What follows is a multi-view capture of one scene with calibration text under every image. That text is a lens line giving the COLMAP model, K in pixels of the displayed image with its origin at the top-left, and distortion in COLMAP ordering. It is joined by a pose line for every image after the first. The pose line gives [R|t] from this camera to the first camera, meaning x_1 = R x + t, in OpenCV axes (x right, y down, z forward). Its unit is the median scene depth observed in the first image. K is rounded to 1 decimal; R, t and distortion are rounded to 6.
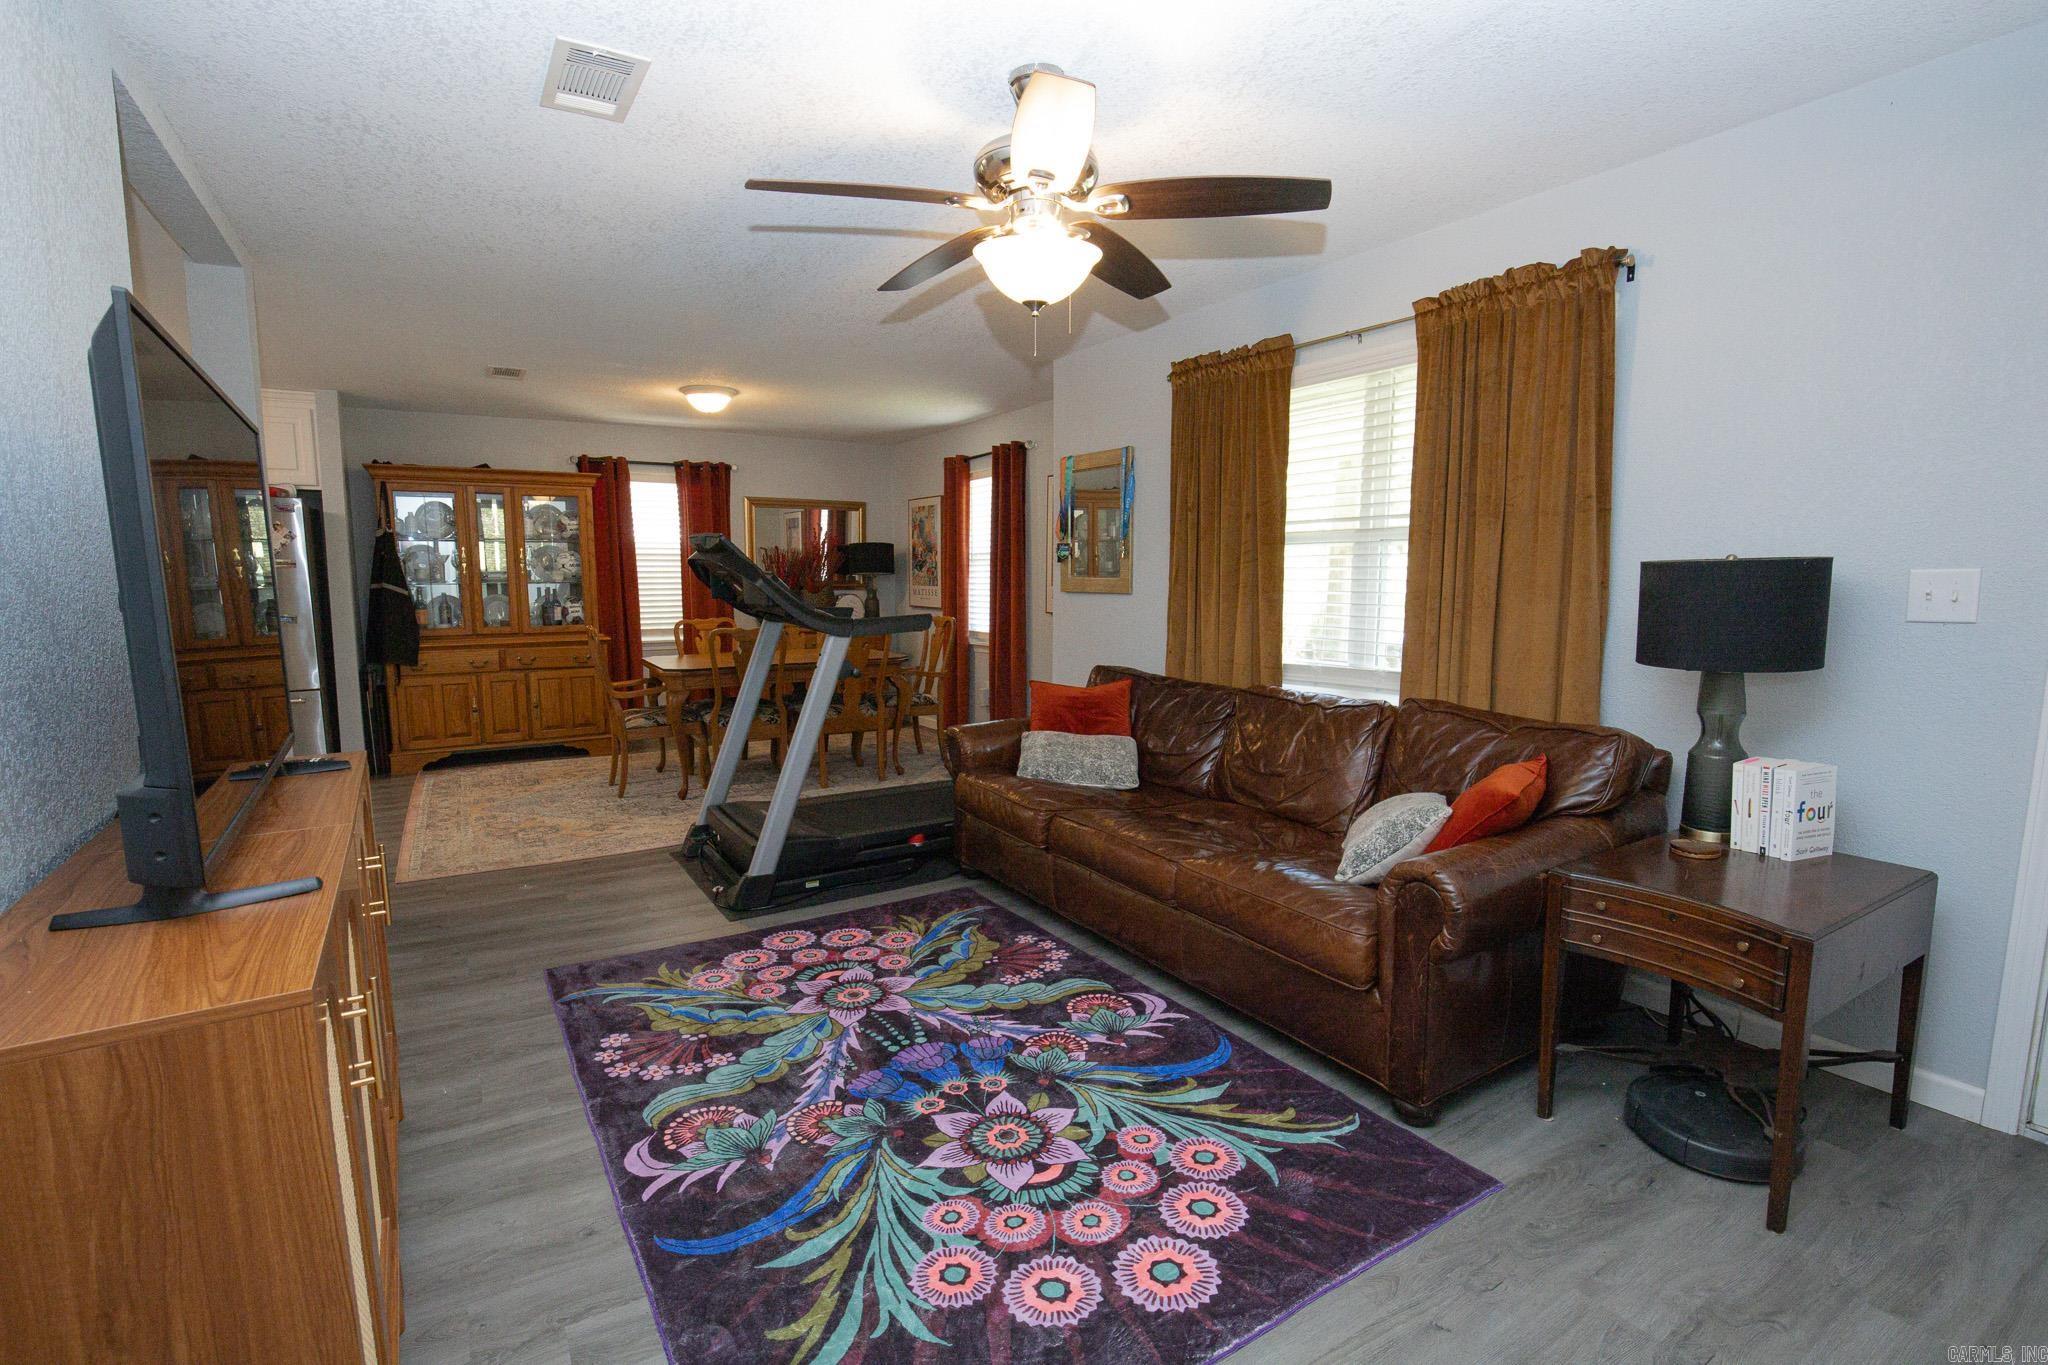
lens RADIAL K [[943.1, 0, 1024.0], [0, 943.1, 682.5], [0, 0, 1]] dist [-0.002232, -0.000149]
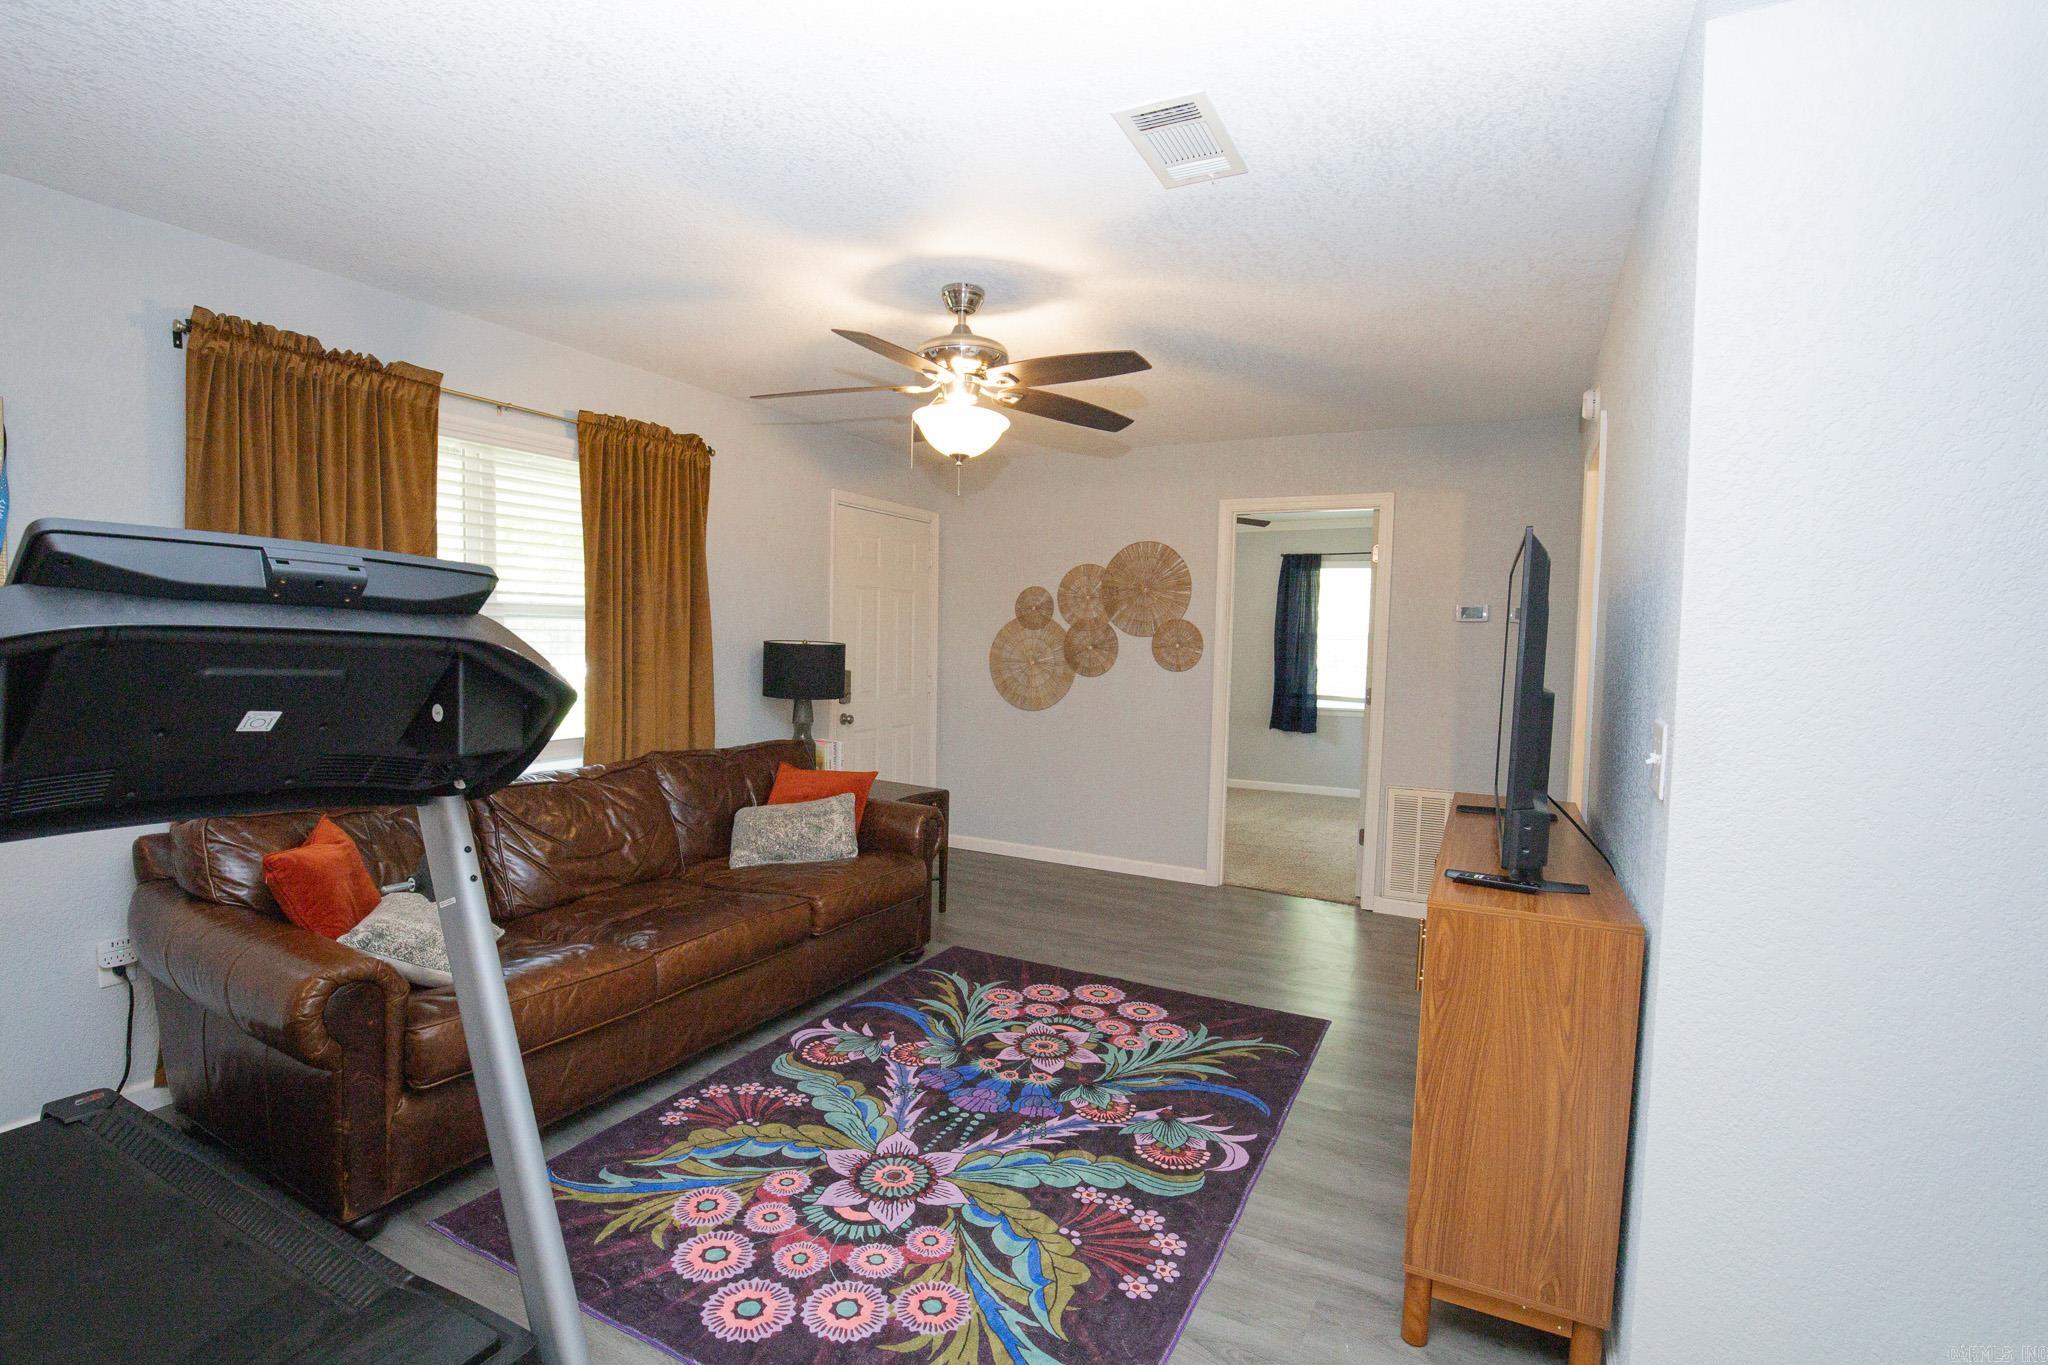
lens RADIAL K [[943.1, 0, 1024.0], [0, 943.1, 682.5], [0, 0, 1]] dist [-0.002232, -0.000149]
pose [[-0.503625, -0.041257, 0.862937, -1.088709], [0.078420, 0.992552, 0.093221, -0.180567], [-0.860356, 0.114620, -0.496639, 1.501852]]
